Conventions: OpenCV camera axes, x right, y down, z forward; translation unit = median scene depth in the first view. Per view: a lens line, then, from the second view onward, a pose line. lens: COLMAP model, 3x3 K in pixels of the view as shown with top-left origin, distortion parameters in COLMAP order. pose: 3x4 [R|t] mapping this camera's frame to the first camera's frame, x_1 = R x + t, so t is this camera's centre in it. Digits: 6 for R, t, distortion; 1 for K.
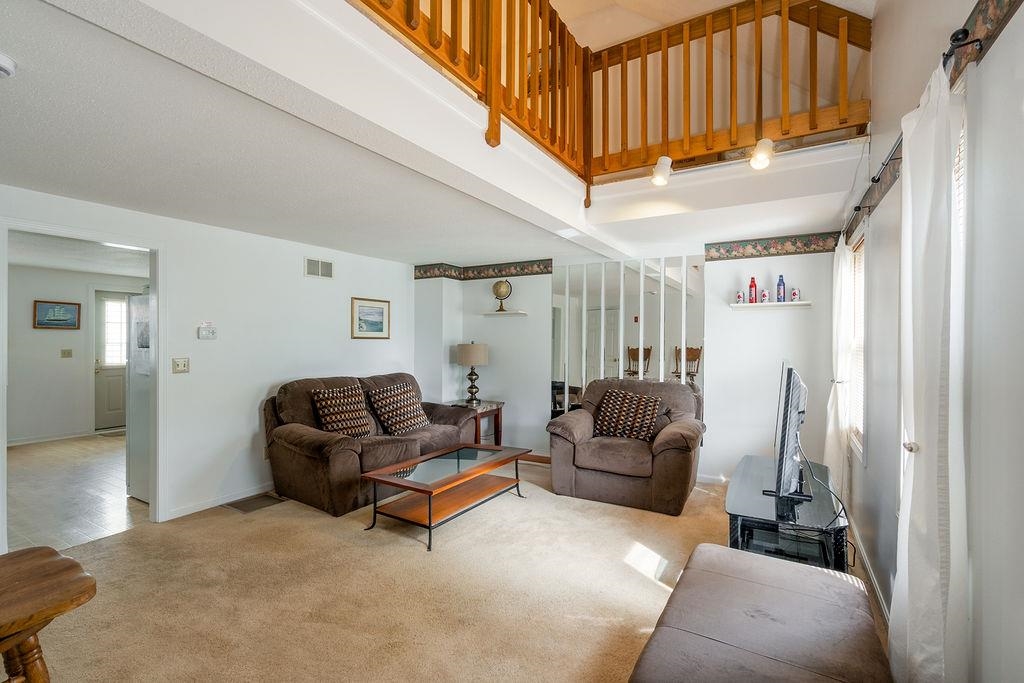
lens RADIAL K [[464.6, 0, 511.1], [0, 464.6, 340.8], [0, 0, 1]] dist [0.000734, 0.001051]
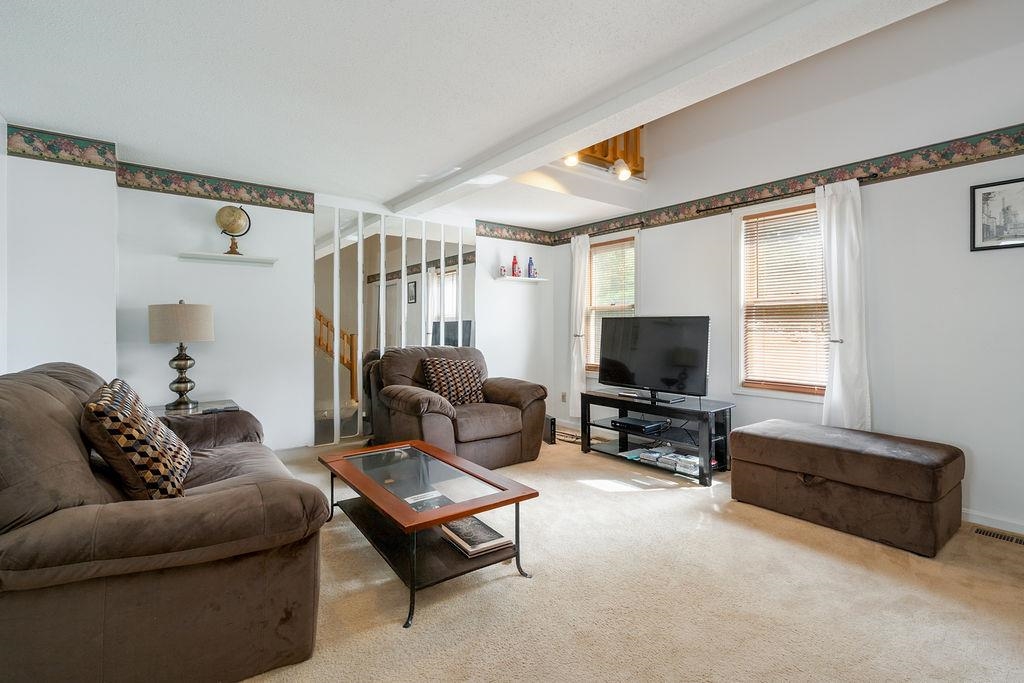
lens RADIAL K [[464.6, 0, 516.3], [0, 464.6, 323.6], [0, 0, 1]] dist [0.000734, 0.001051]
pose [[0.369970, 0.000404, 0.929044, -0.465629], [0.007570, 0.999965, -0.003449, 0.034913], [-0.929013, 0.008309, 0.369954, 0.411529]]
